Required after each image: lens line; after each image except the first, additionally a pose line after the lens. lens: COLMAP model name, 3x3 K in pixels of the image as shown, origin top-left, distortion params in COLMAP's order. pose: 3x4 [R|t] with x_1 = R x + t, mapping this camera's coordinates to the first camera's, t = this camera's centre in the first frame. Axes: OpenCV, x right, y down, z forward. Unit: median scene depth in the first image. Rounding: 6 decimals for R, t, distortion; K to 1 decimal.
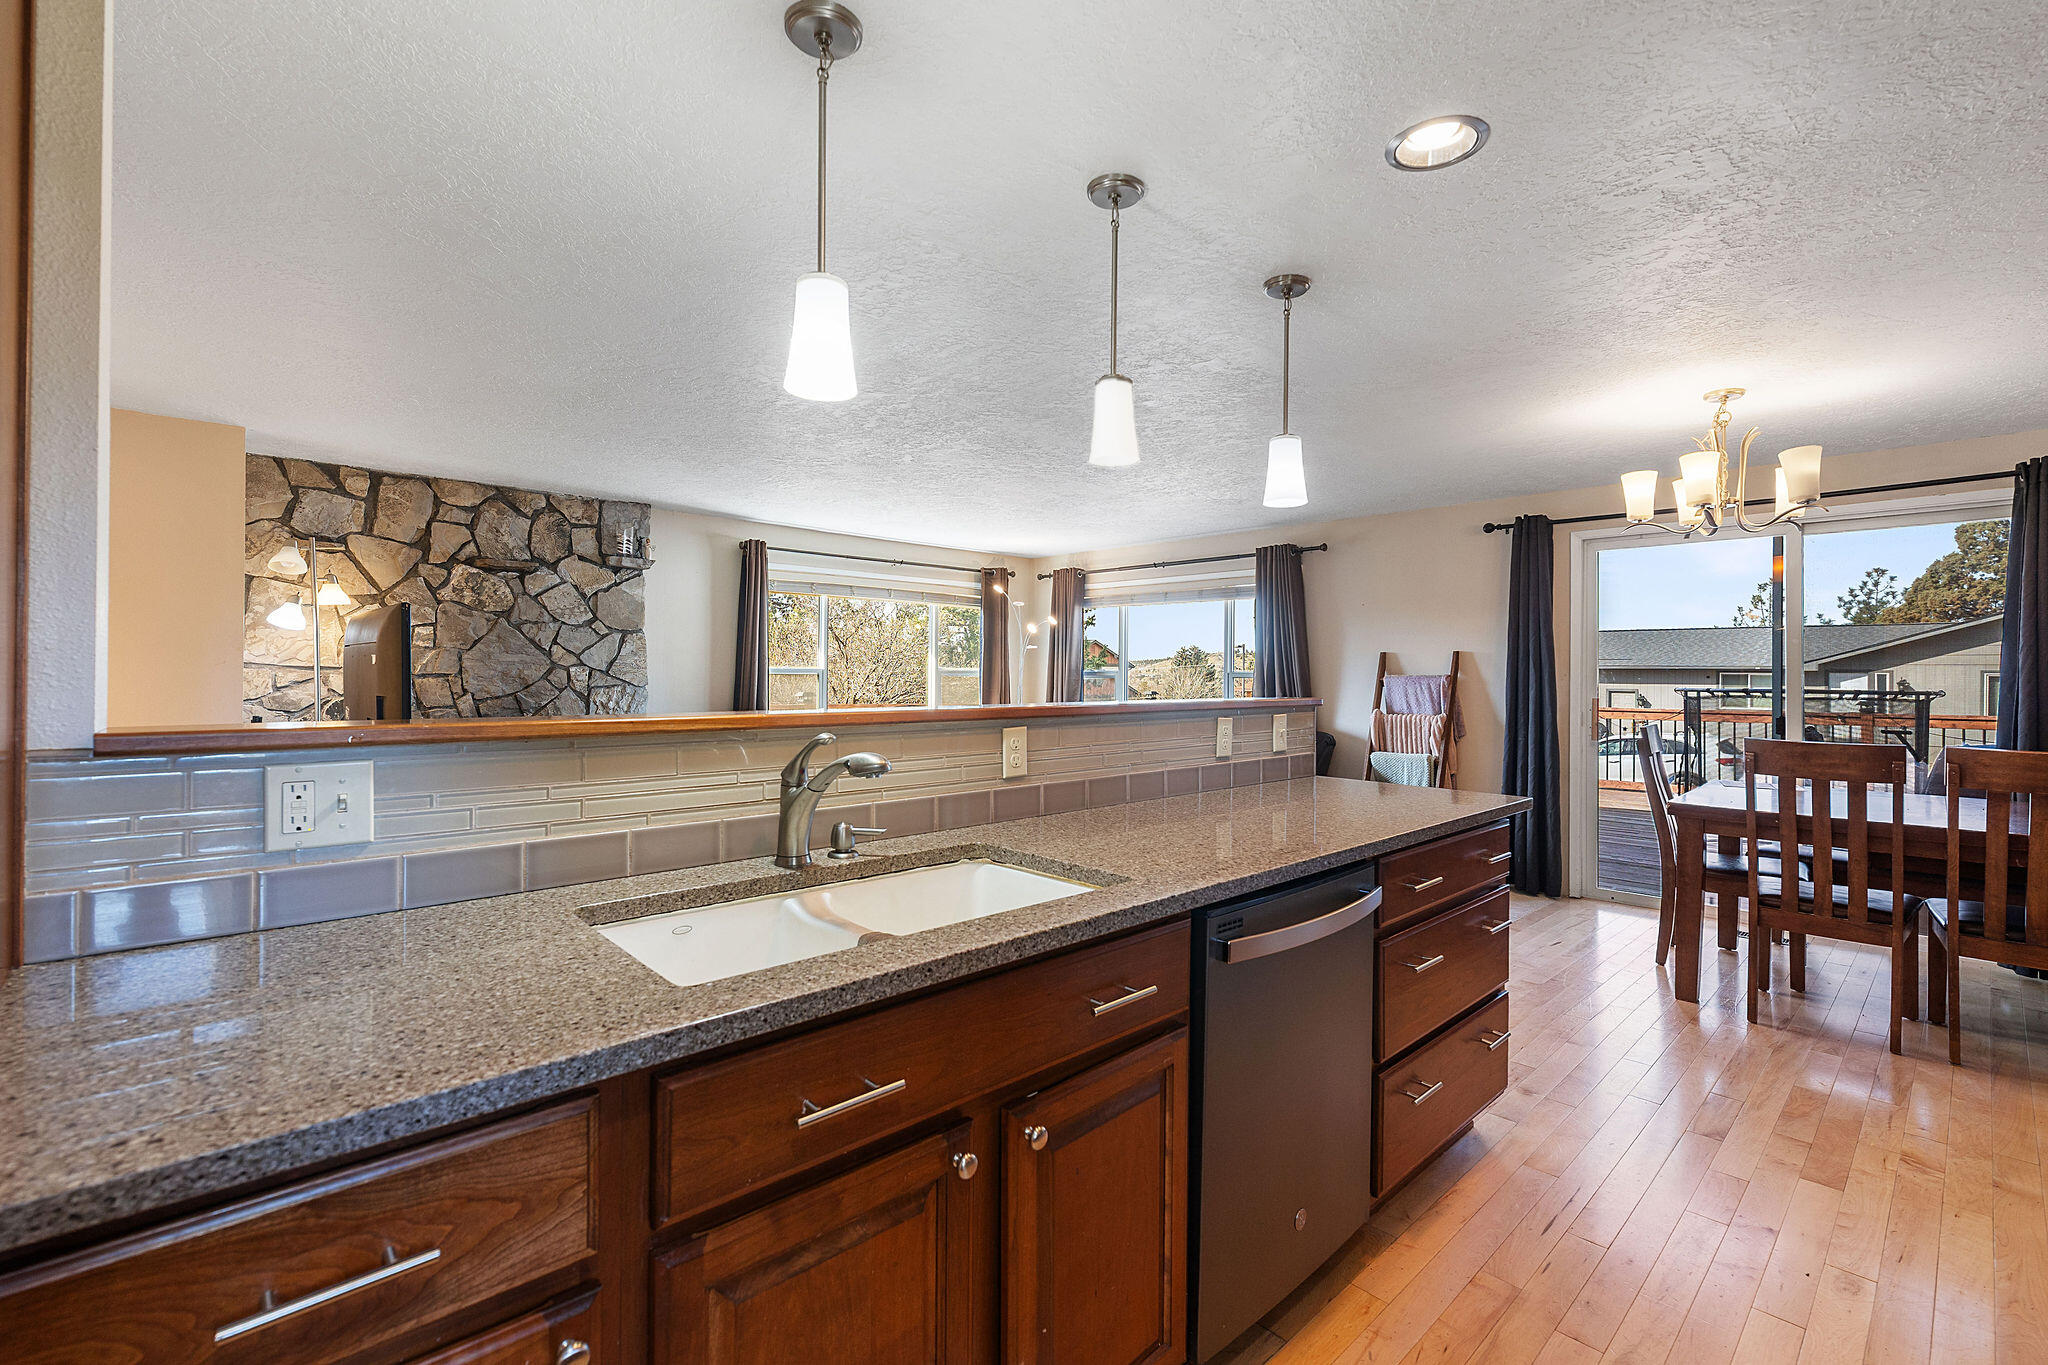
lens RADIAL K [[895.4, 0, 1028.1], [0, 895.4, 668.2], [0, 0, 1]] dist [0.000477, -0.000055]
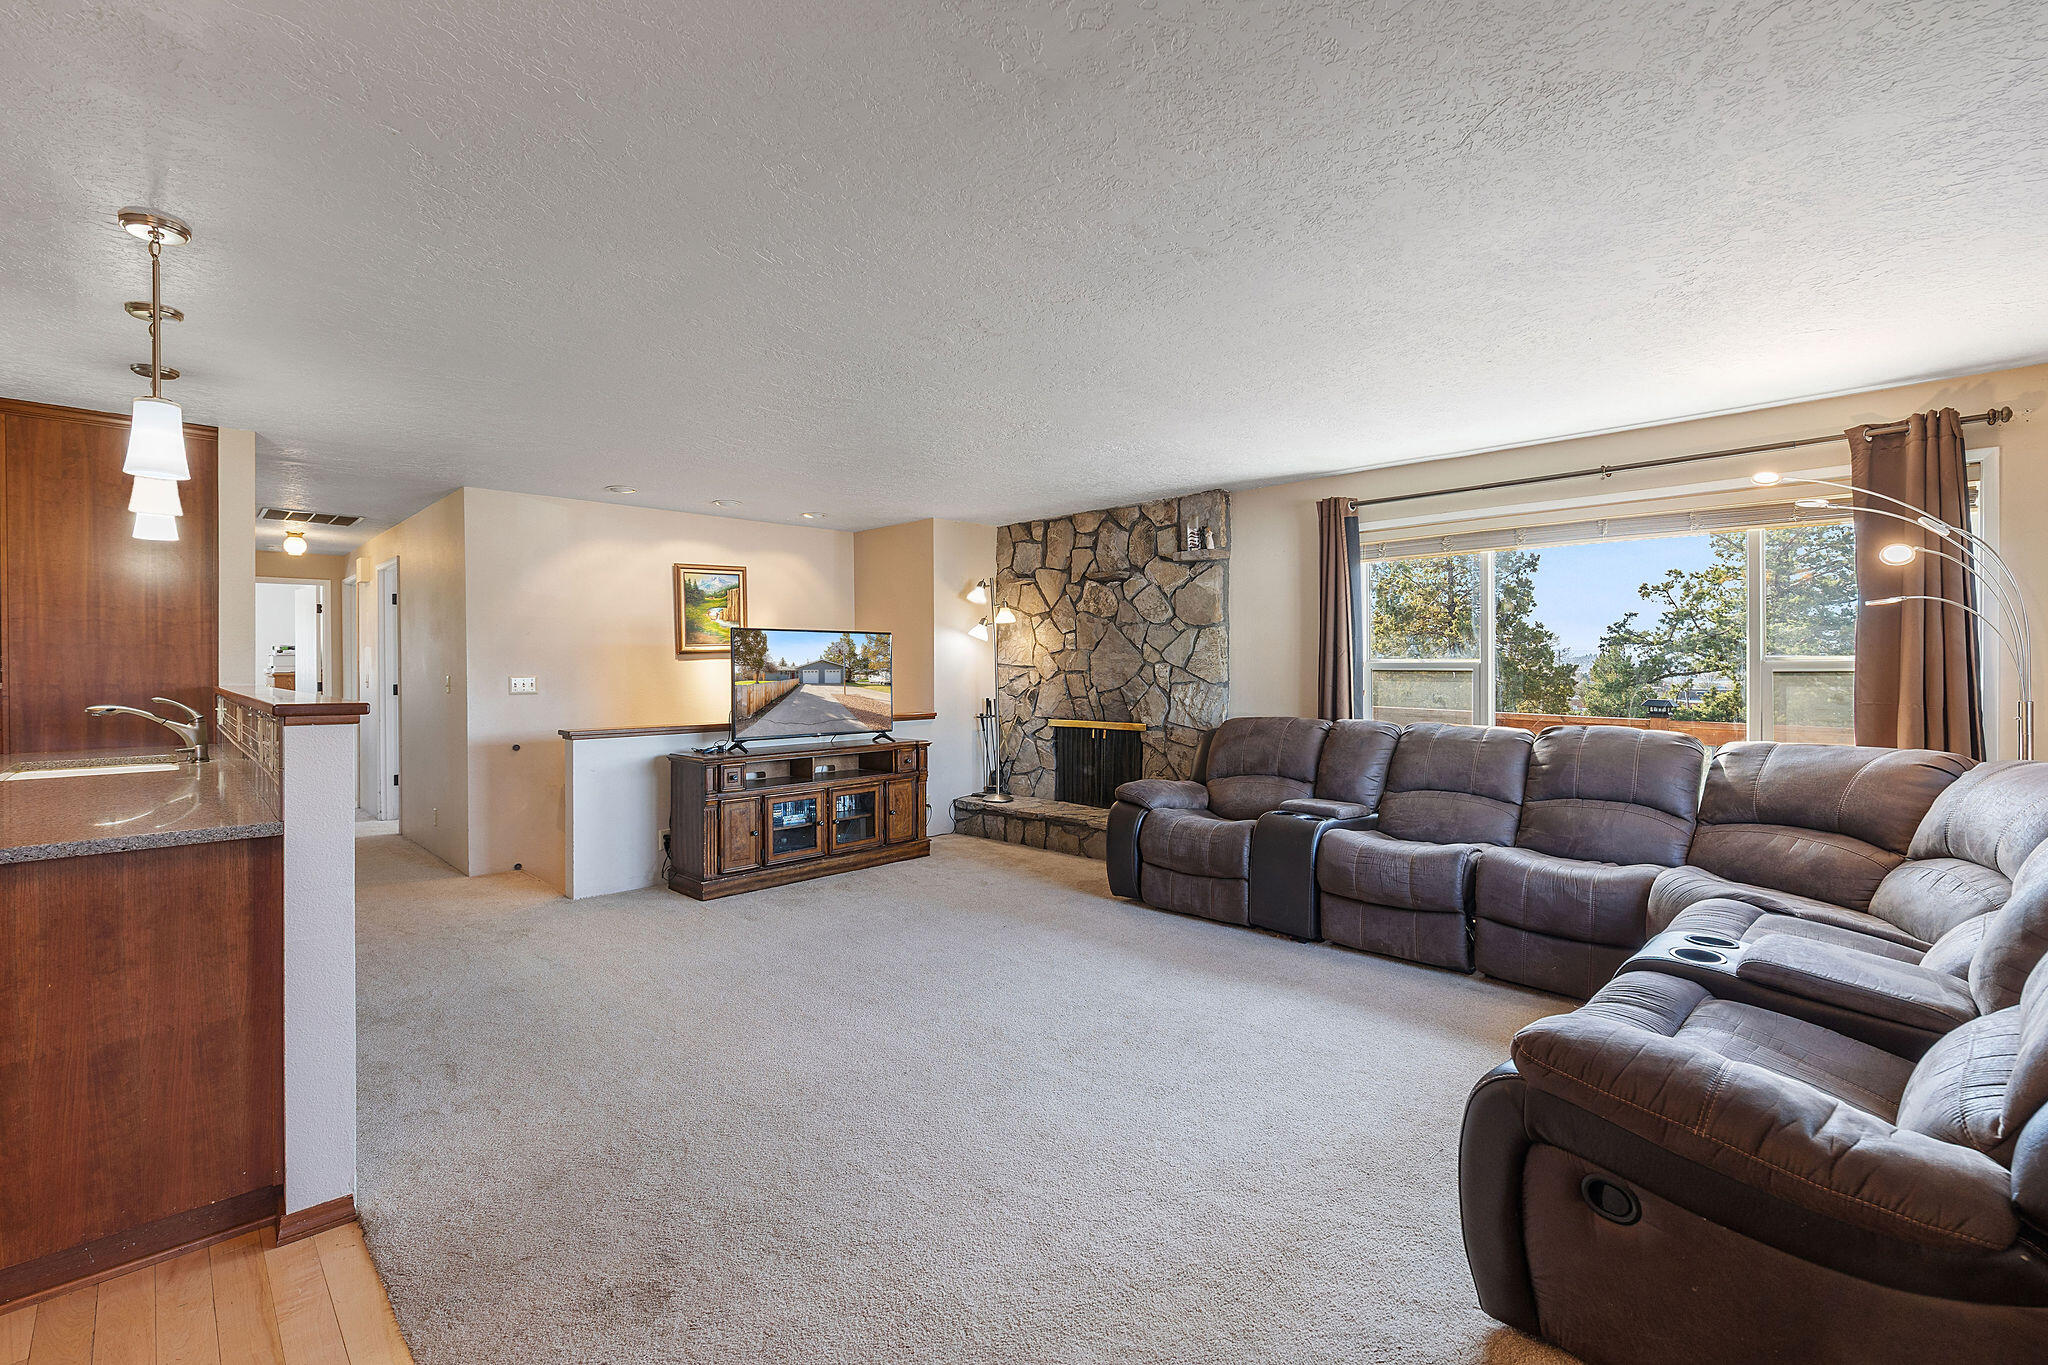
lens RADIAL K [[895.4, 0, 1028.1], [0, 895.4, 668.2], [0, 0, 1]] dist [0.000477, -0.000055]
pose [[0.029227, -0.005374, -0.999558, 0.583149], [0.007536, 0.999958, -0.005156, 0.008683], [0.999544, -0.007382, 0.029266, 0.891164]]
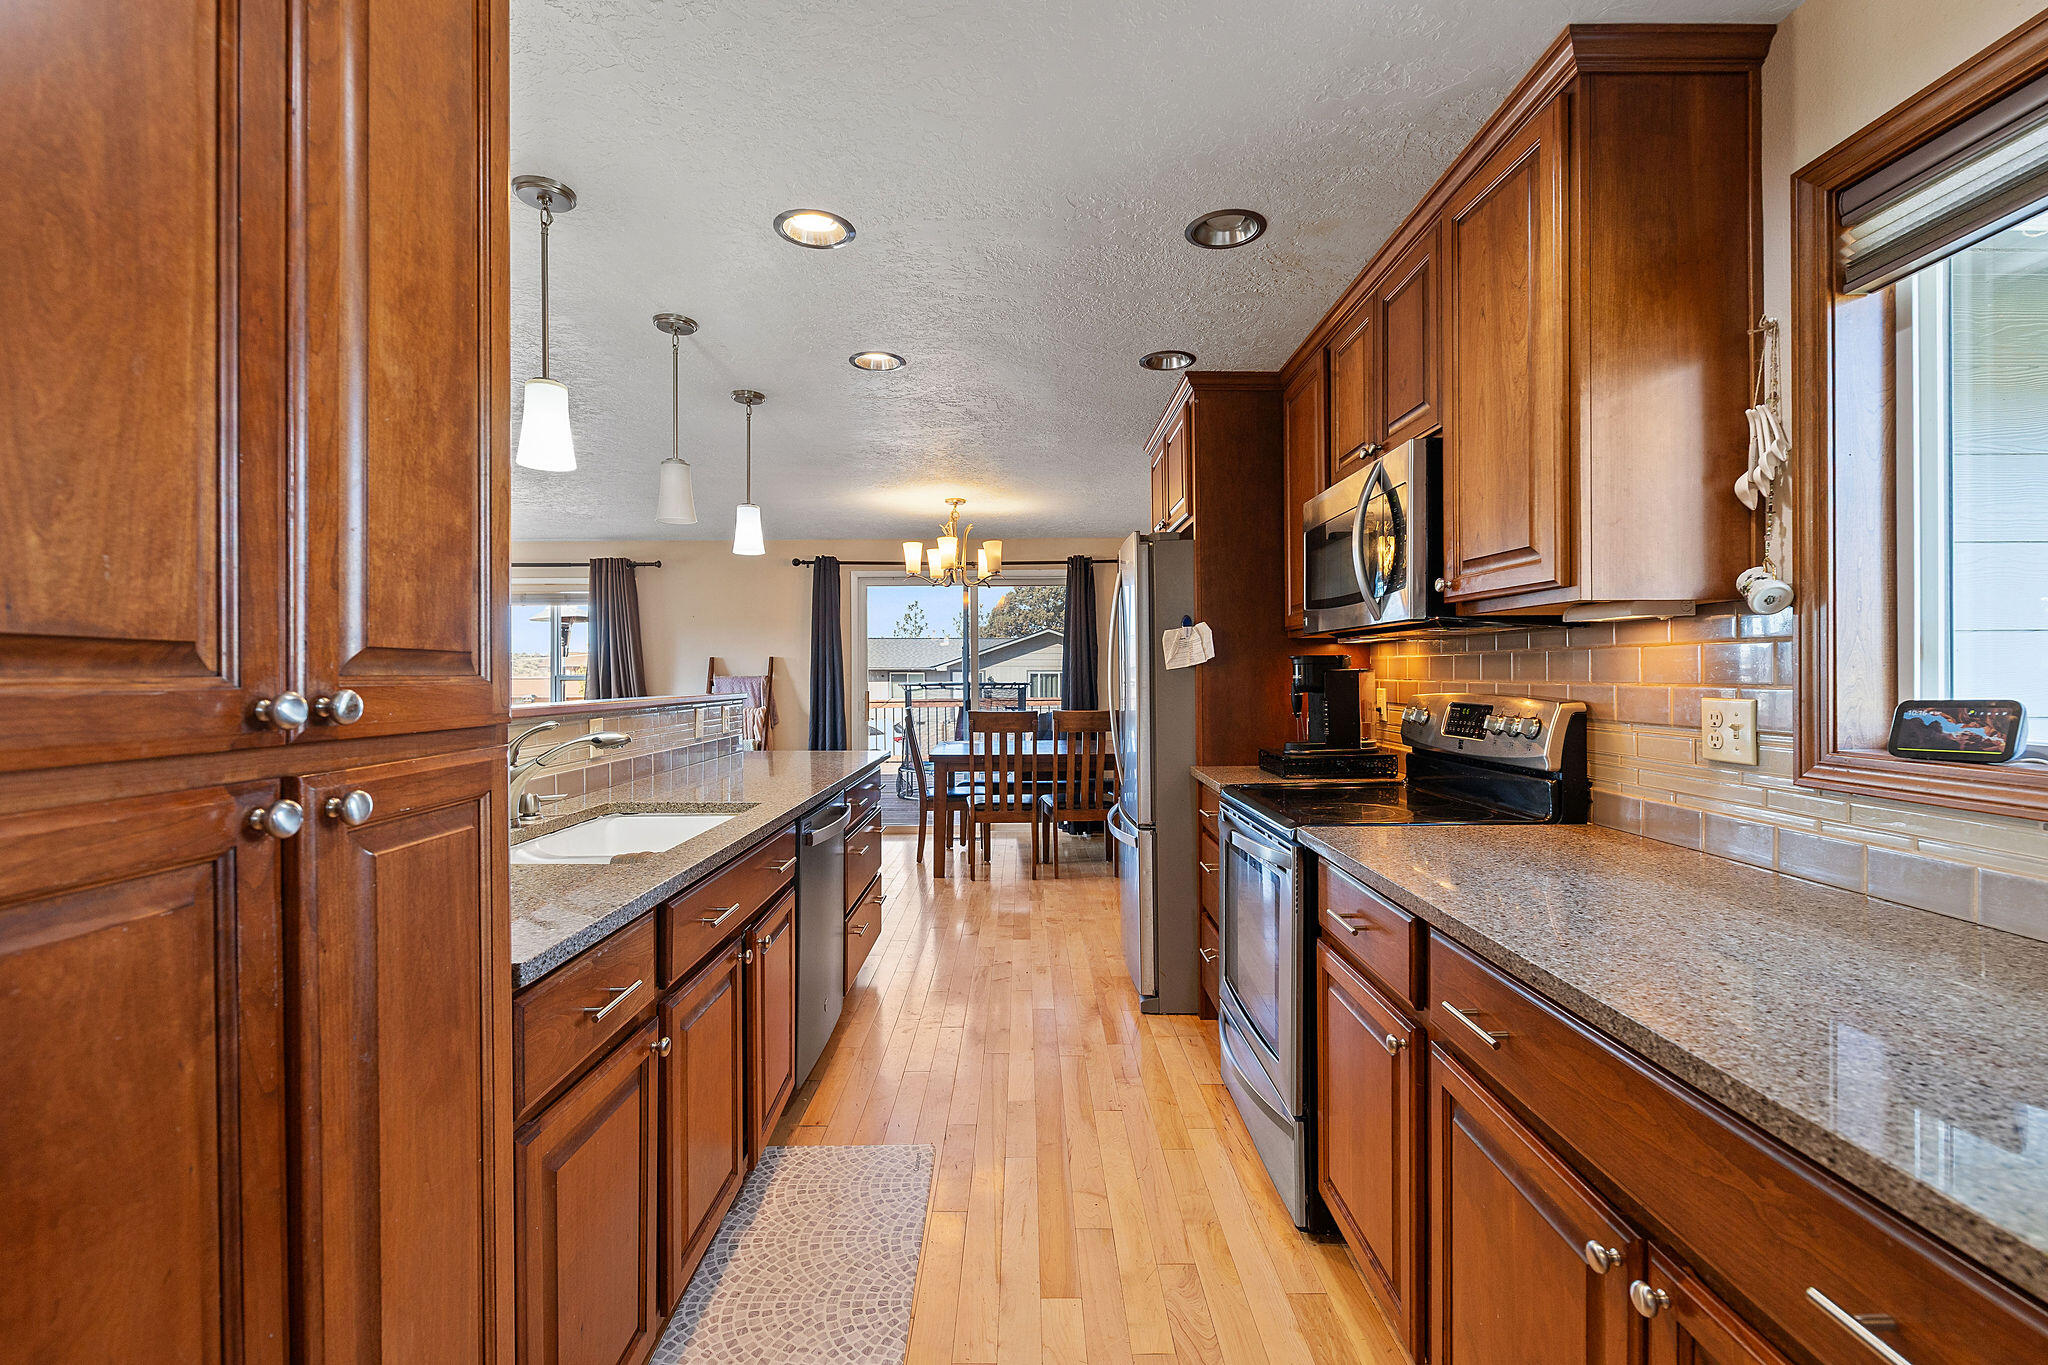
lens RADIAL K [[884.5, 0, 1024.0], [0, 884.5, 682.5], [0, 0, 1]] dist [0.000447, -0.000050]
pose [[0.682100, -0.015184, 0.731101, -0.212026], [0.004985, 0.999858, 0.016115, -0.001130], [-0.731242, -0.007347, 0.682078, -0.125688]]
